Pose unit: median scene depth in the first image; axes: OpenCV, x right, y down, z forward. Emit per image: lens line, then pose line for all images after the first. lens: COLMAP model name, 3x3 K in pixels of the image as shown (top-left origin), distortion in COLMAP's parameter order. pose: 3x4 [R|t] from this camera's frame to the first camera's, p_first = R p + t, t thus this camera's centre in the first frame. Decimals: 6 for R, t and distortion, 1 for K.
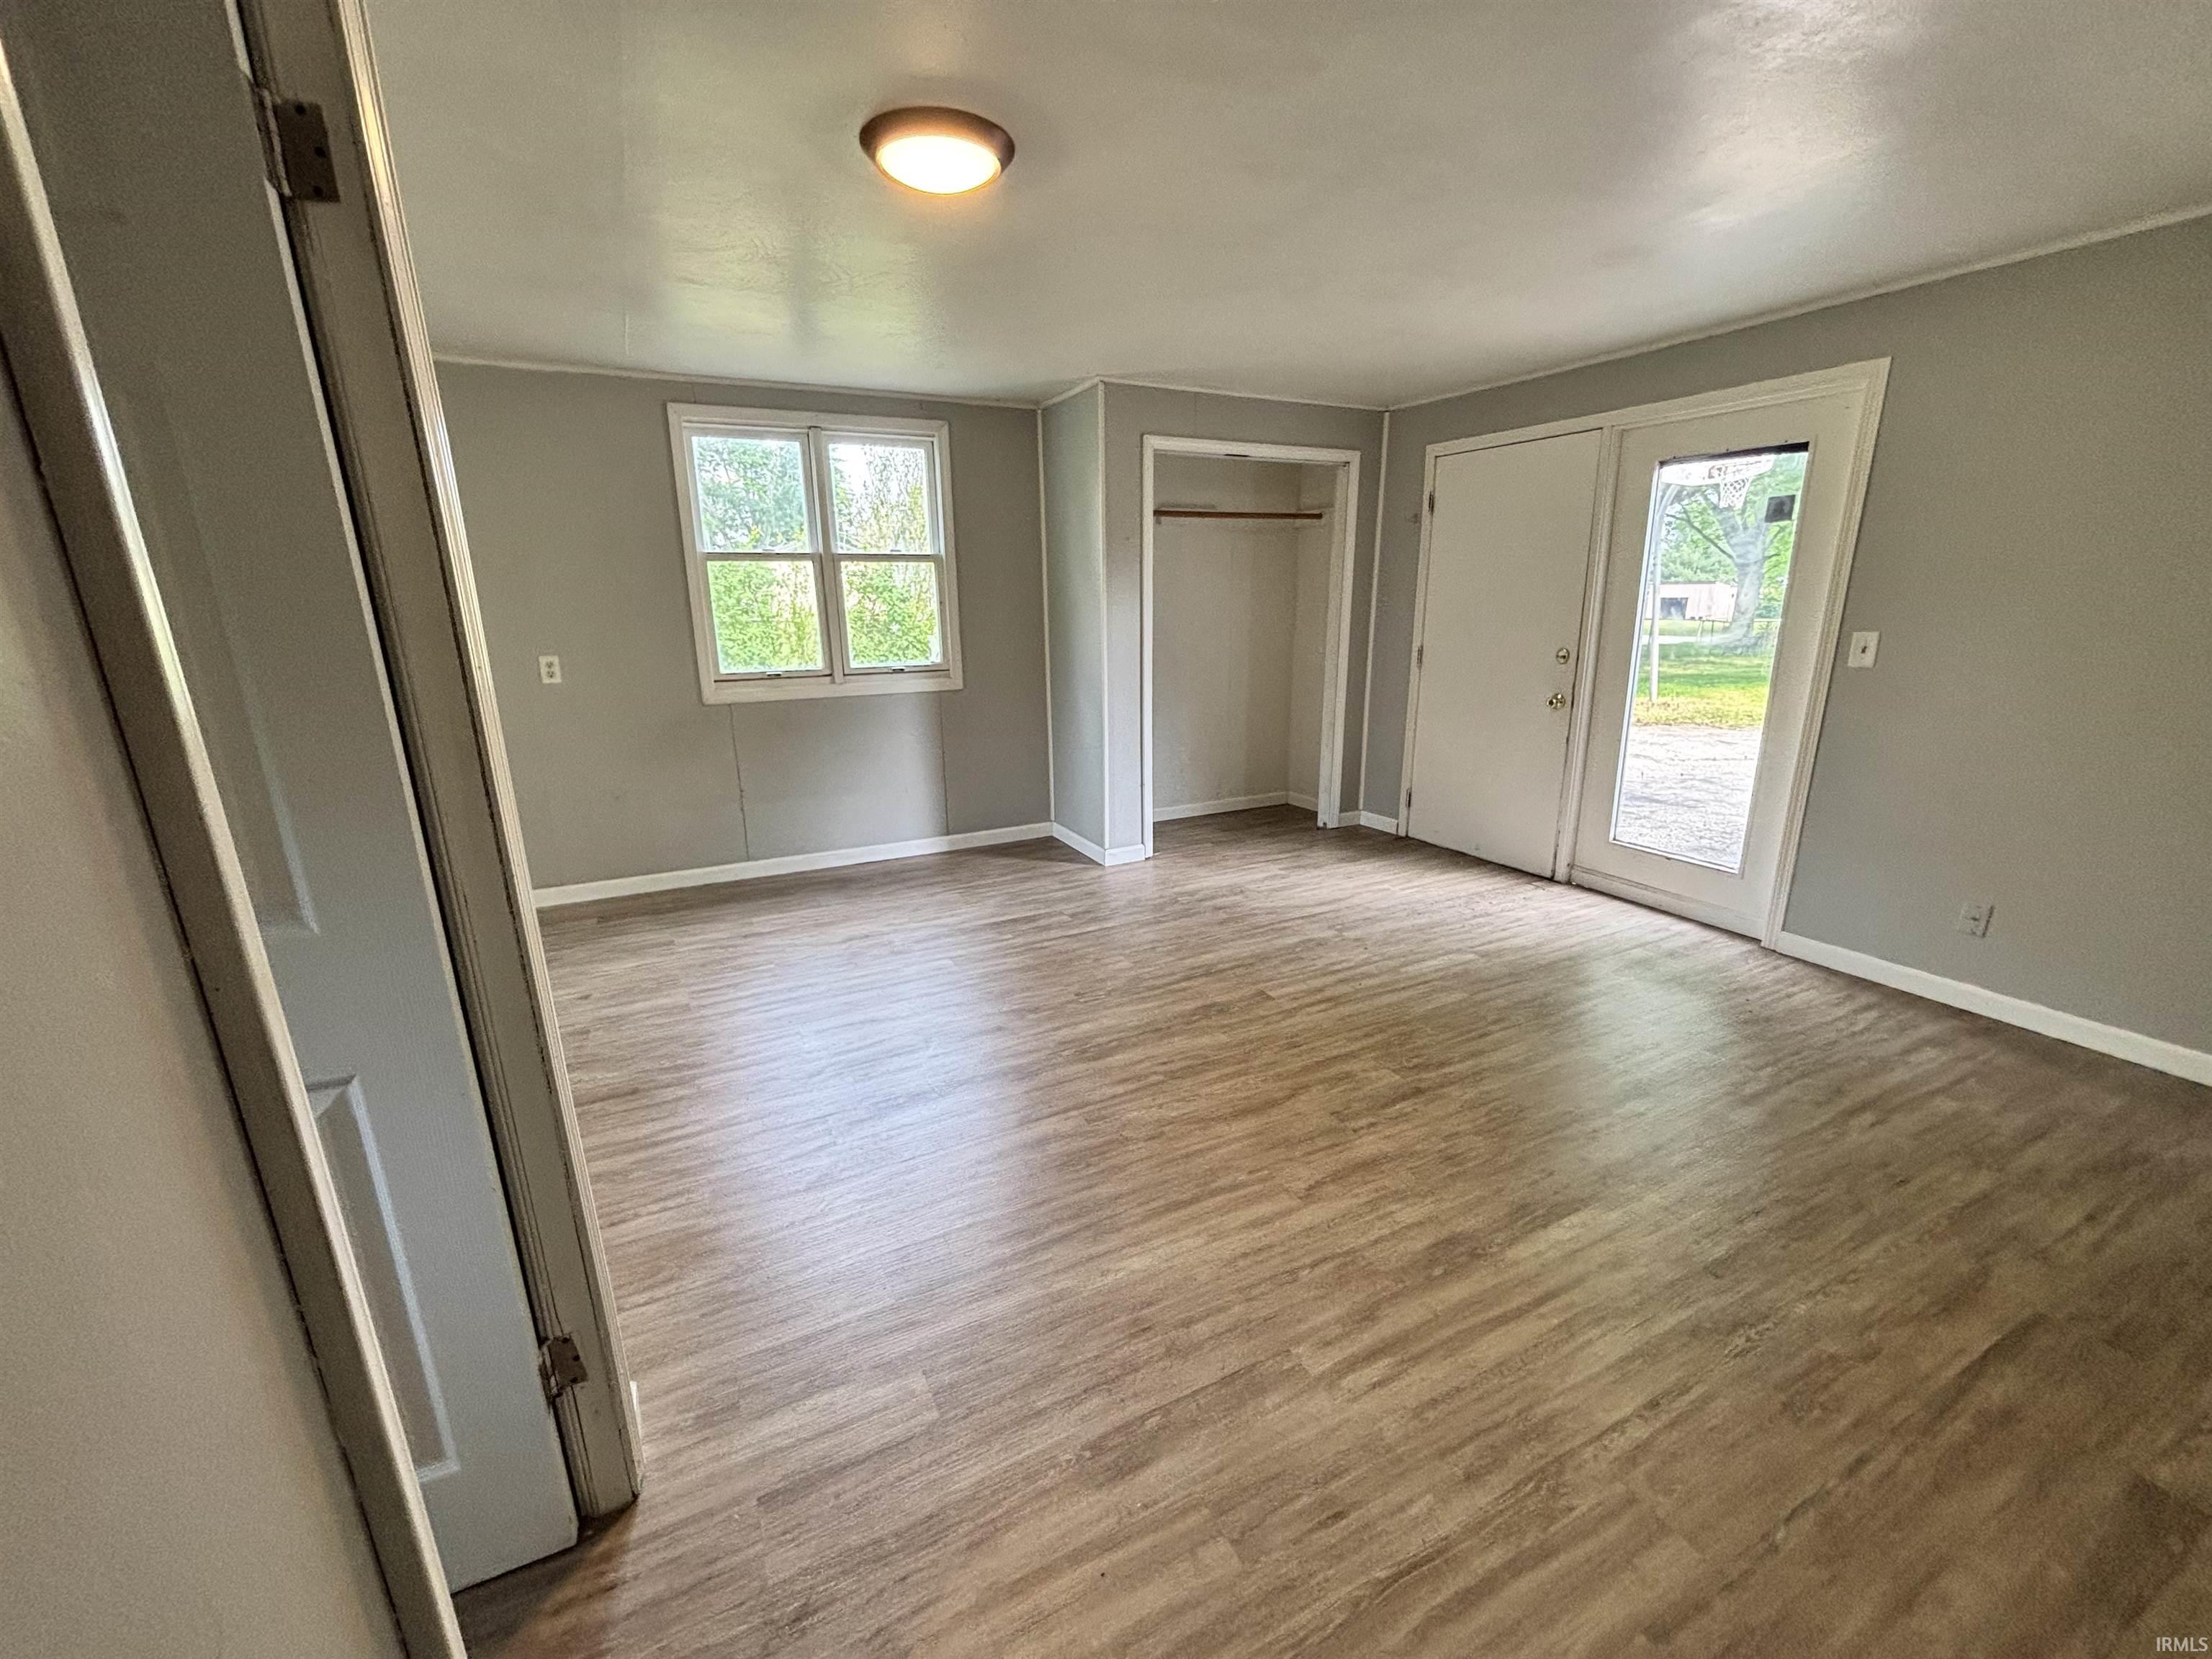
lens RADIAL K [[898.7, 0, 1107.2], [0, 898.7, 829.9], [0, 0, 1]] dist [0.021011, -0.000259]
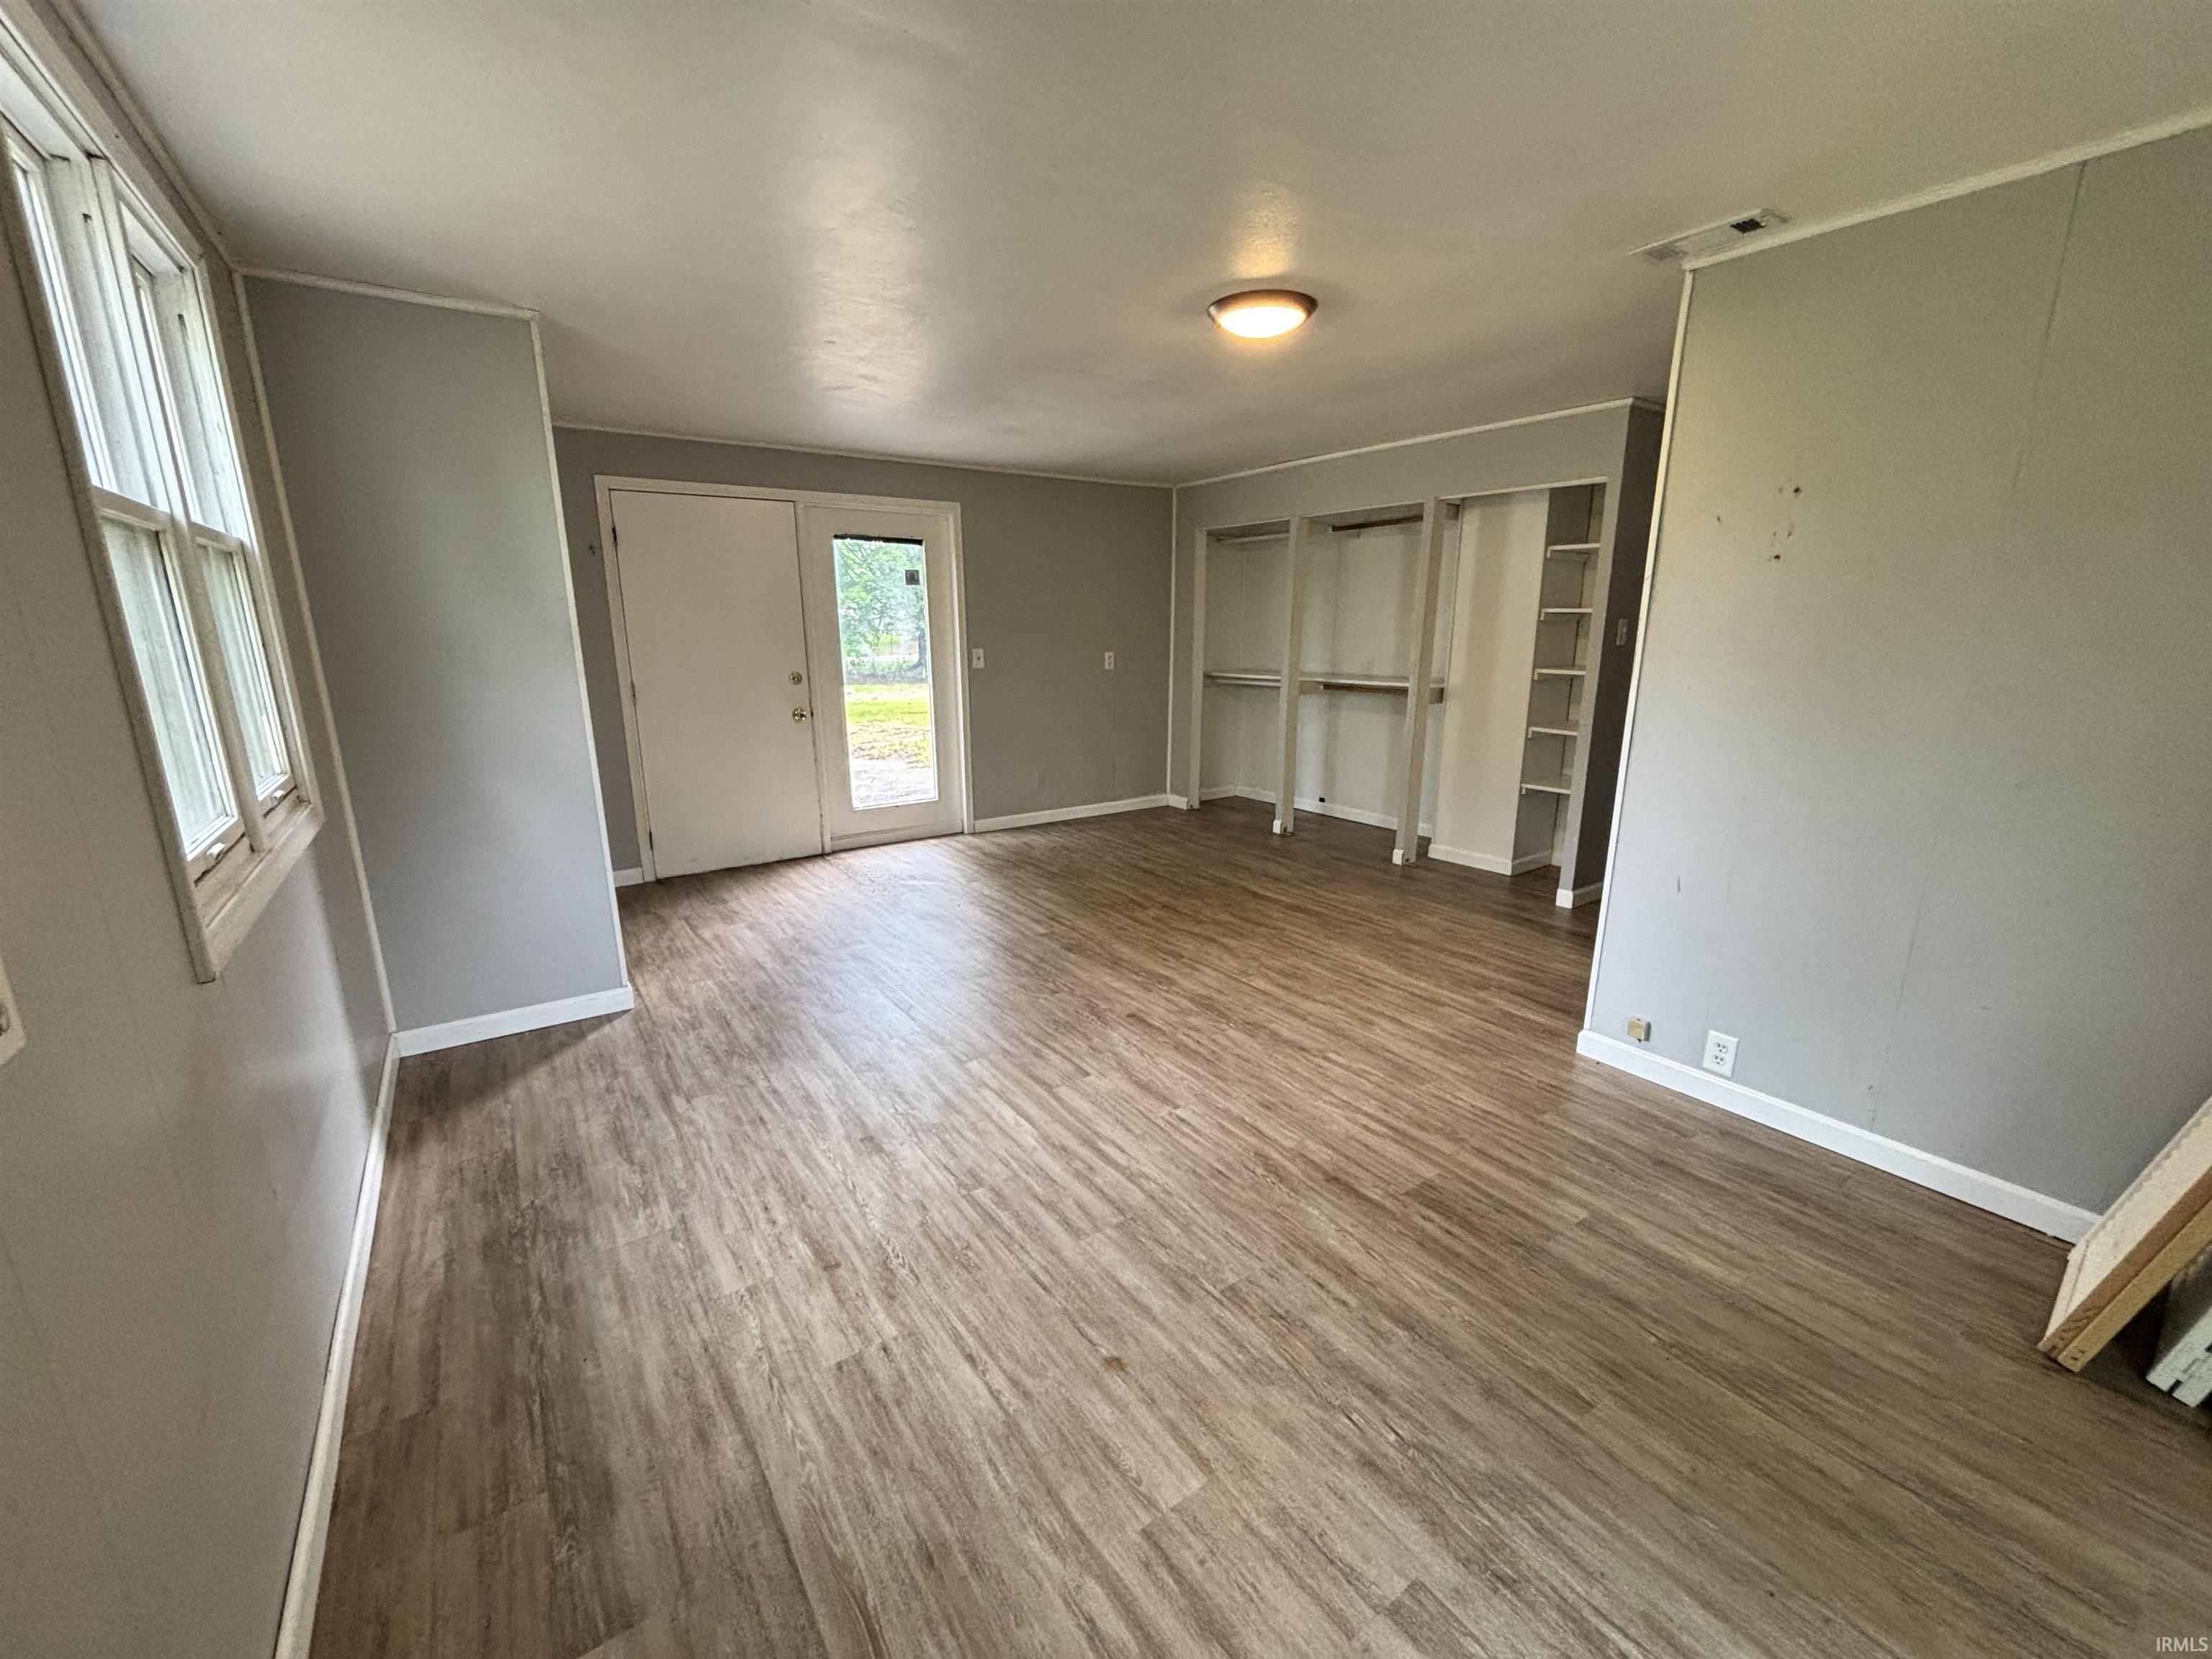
lens RADIAL K [[898.7, 0, 1107.2], [0, 898.7, 829.9], [0, 0, 1]] dist [0.021011, -0.000259]
pose [[-0.143391, -0.211652, 0.966769, -0.953065], [0.258599, 0.934913, 0.243033, -0.222779], [-0.955283, 0.284854, -0.079325, 0.890856]]
